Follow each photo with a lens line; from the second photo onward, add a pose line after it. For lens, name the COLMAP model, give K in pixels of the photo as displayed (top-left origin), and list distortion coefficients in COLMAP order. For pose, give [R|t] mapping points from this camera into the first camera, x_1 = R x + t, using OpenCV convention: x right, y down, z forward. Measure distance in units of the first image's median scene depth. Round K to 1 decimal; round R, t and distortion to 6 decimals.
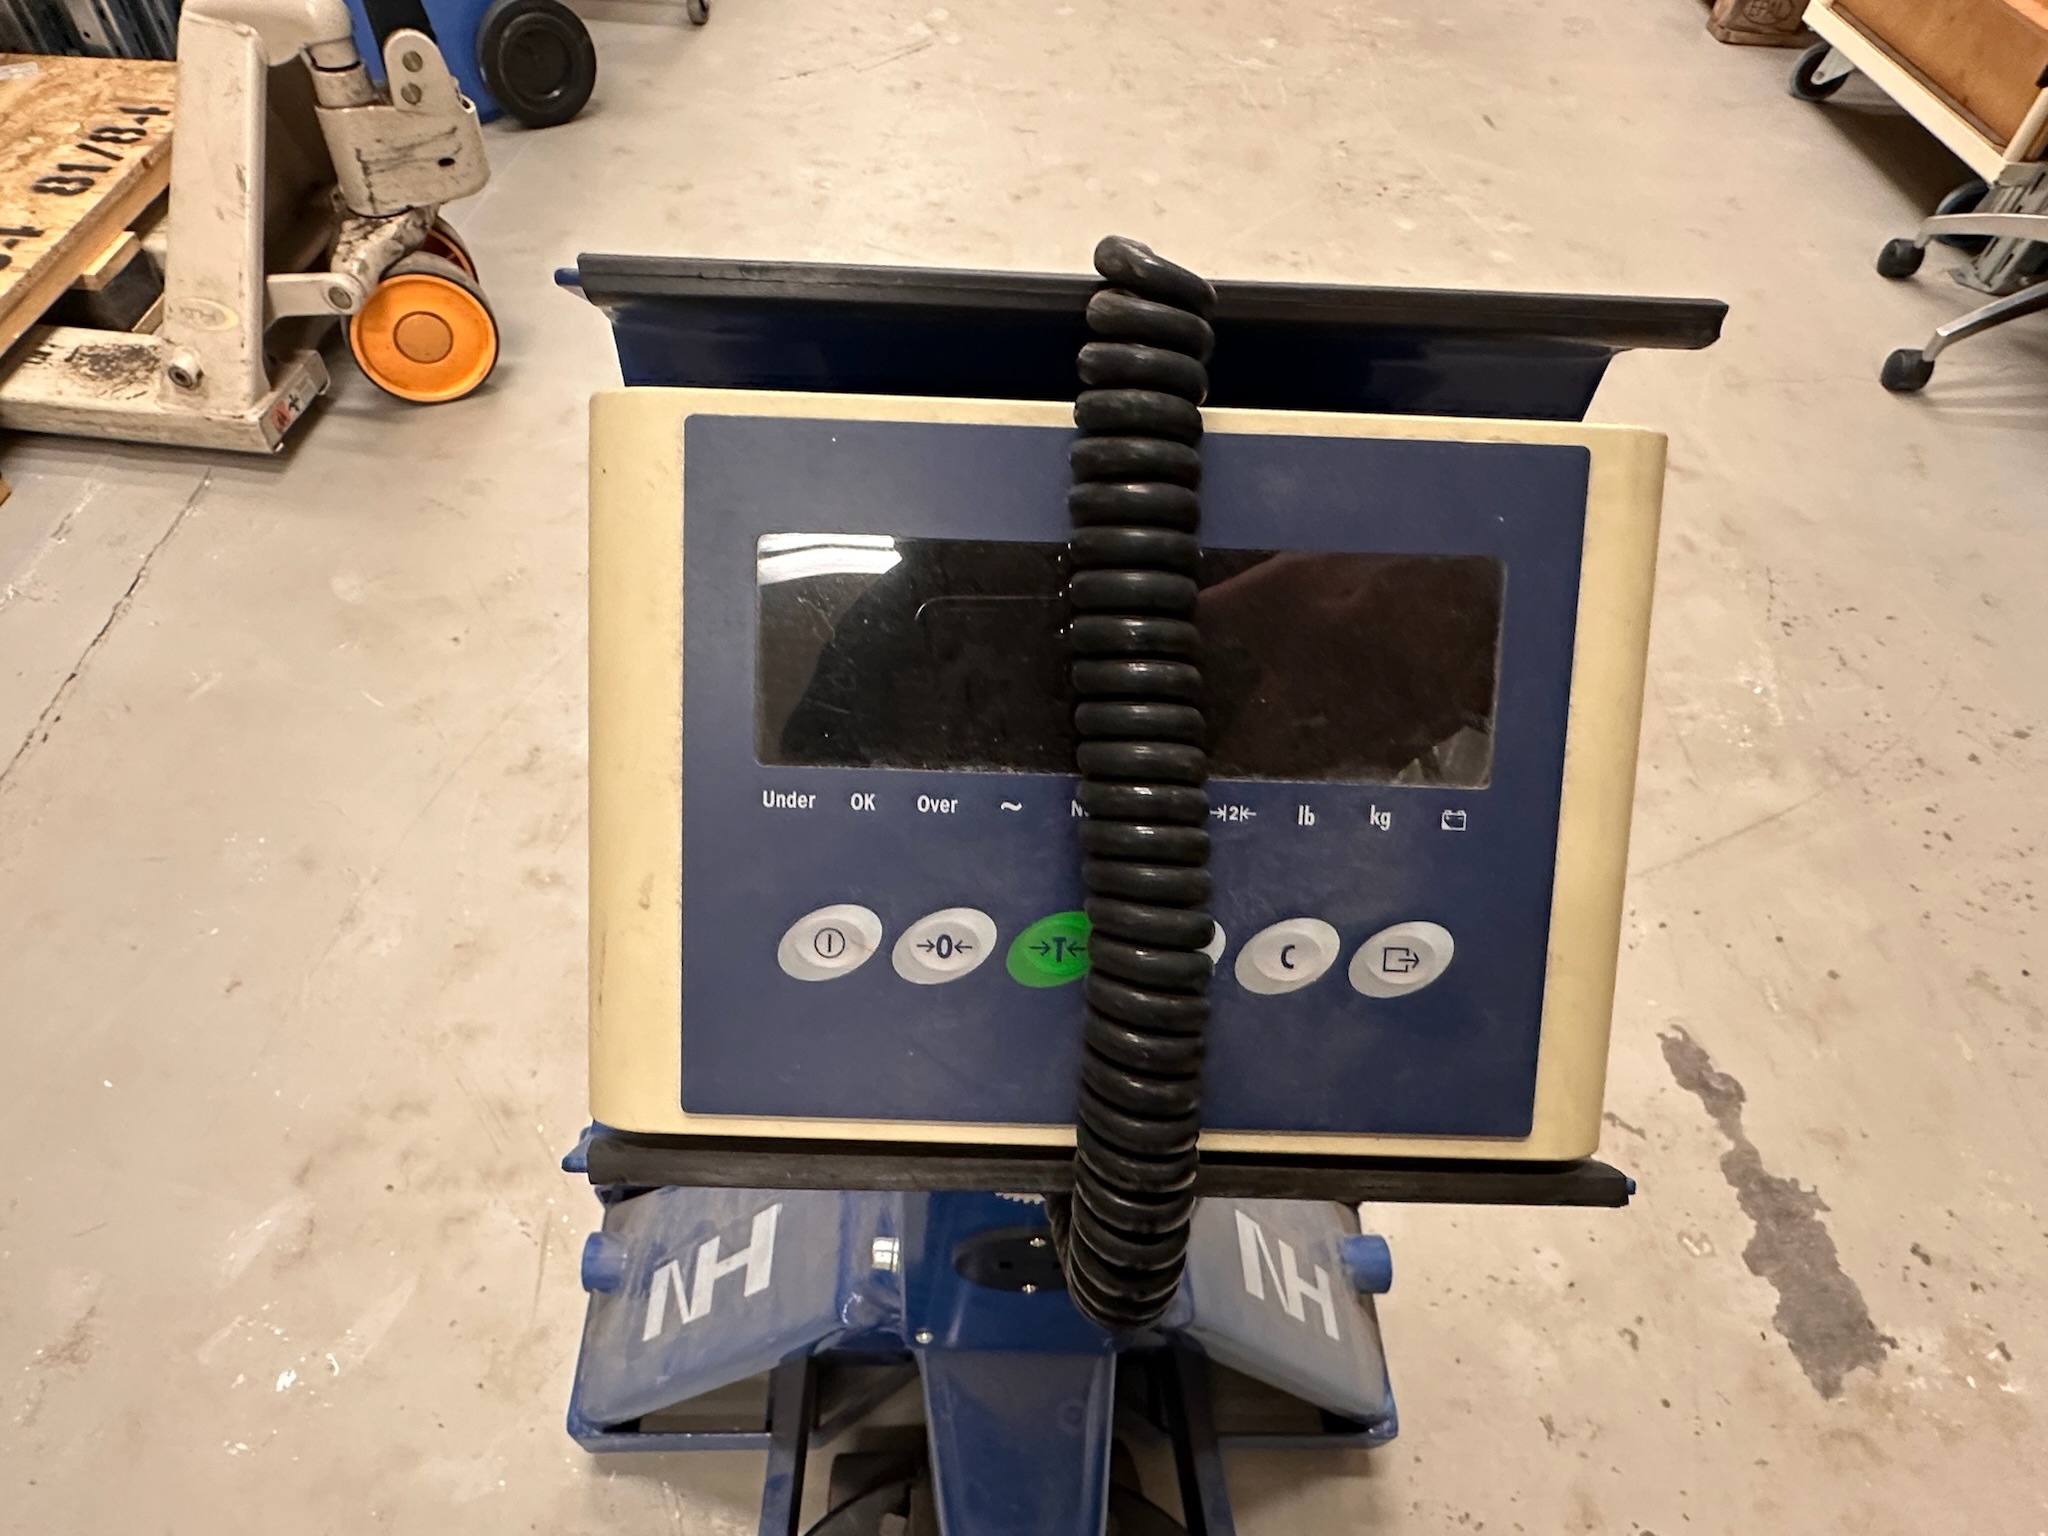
lens RADIAL K [[1205.9, 0, 982.2], [0, 1205.9, 836.6], [0, 0, 1]] dist [-0.008778, 0.003624]
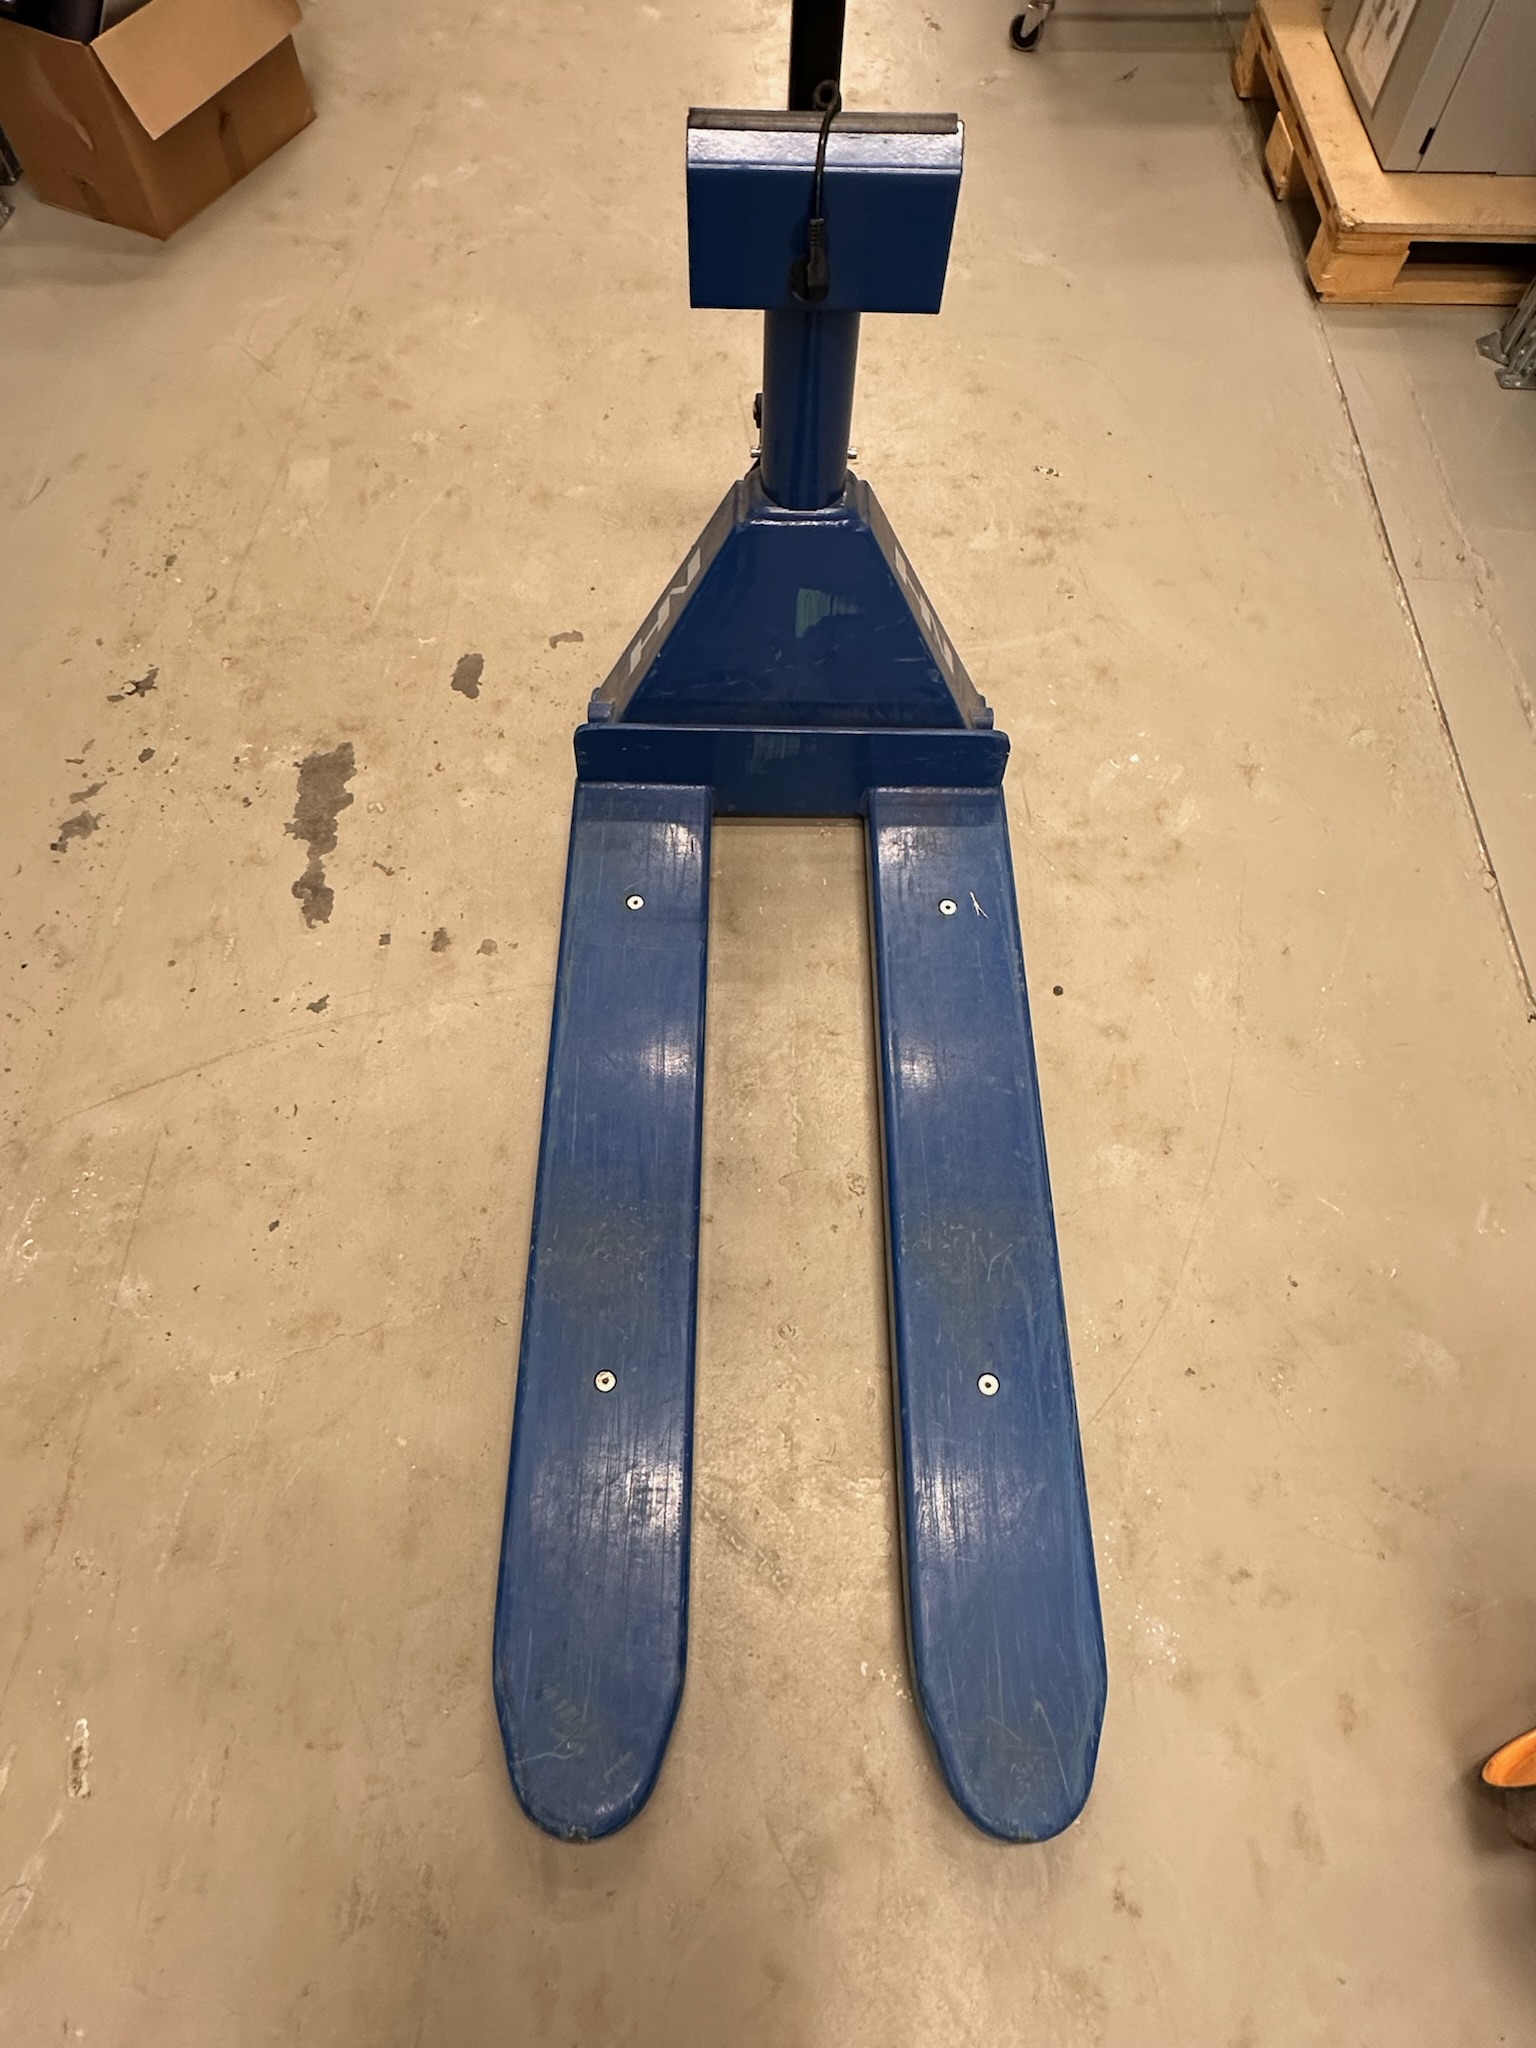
lens RADIAL K [[1205.9, 0, 740.3], [0, 1205.9, 1006.9], [0, 0, 1]] dist [-0.008778, 0.003624]
pose [[-0.998766, -0.037654, -0.032376, 0.082774], [-0.013842, -0.415040, 0.909698, -1.003474], [-0.047691, 0.909023, 0.414007, 0.375258]]
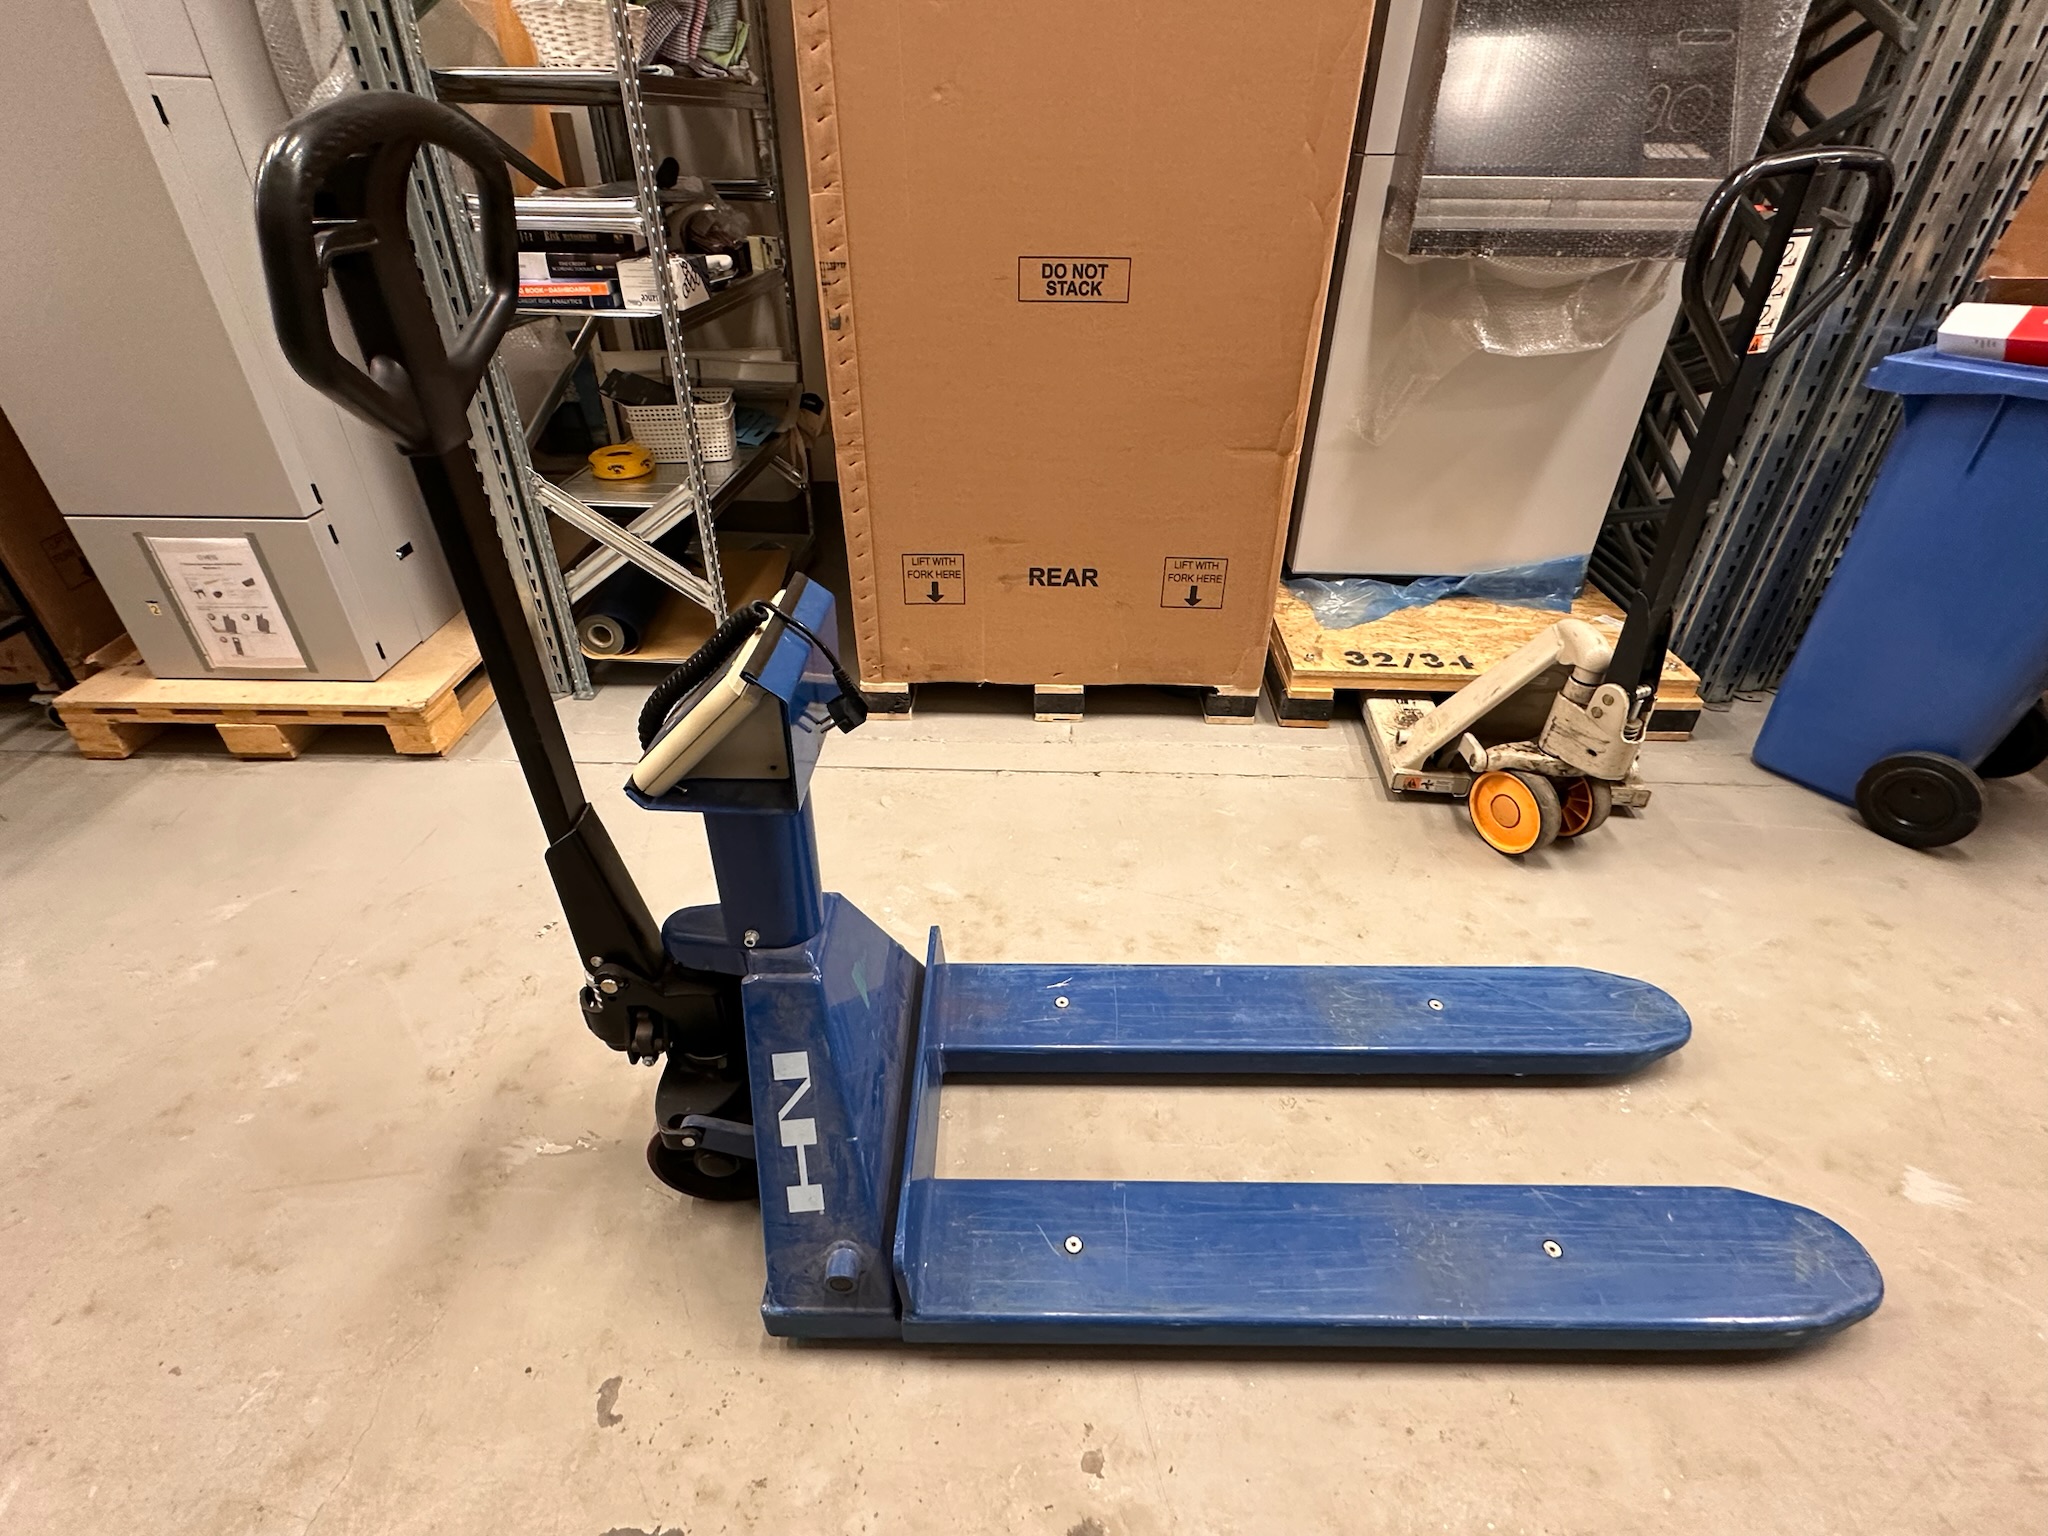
lens RADIAL K [[965.4, 0, 1019.1], [0, 965.4, 766.9], [0, 0, 1]] dist [-0.005296, -0.000046]
pose [[-0.011091, 0.517577, -0.855565, 0.679296], [-0.796638, 0.512554, 0.320399, -0.392404], [0.604355, 0.685129, 0.406637, 0.072225]]
